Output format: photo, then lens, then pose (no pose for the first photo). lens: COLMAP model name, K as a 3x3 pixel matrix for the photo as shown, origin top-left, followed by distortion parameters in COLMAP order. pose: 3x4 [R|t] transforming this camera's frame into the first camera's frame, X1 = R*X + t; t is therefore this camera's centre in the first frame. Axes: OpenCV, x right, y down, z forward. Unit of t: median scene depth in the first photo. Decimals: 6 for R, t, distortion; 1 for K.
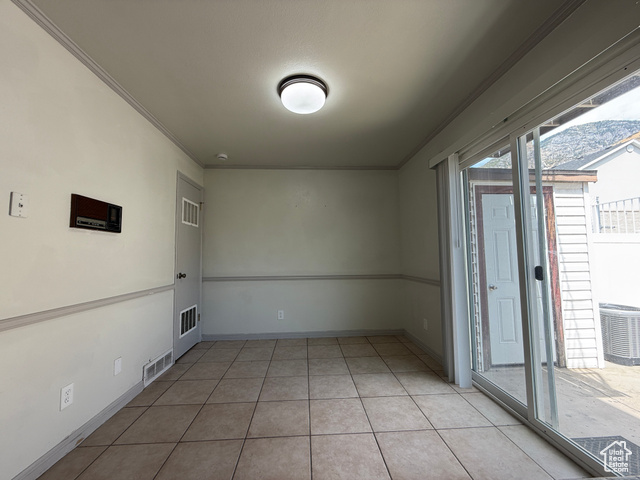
lens RADIAL K [[256.5, 0, 318.3], [0, 256.5, 239.3], [0, 0, 1]] dist [-0.000849, 0.000238]
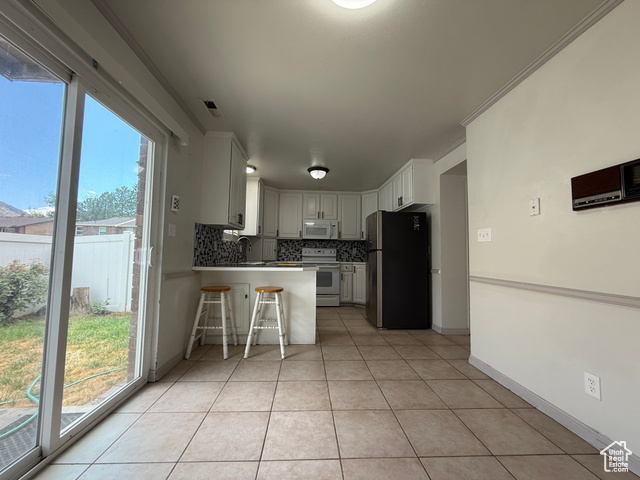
lens RADIAL K [[256.5, 0, 318.3], [0, 256.5, 239.3], [0, 0, 1]] dist [-0.000849, 0.000238]
pose [[-0.999992, -0.001965, 0.003541, 0.038397], [-0.002396, 0.992004, -0.126182, 0.191108], [-0.003265, -0.126190, -0.992001, 1.981972]]
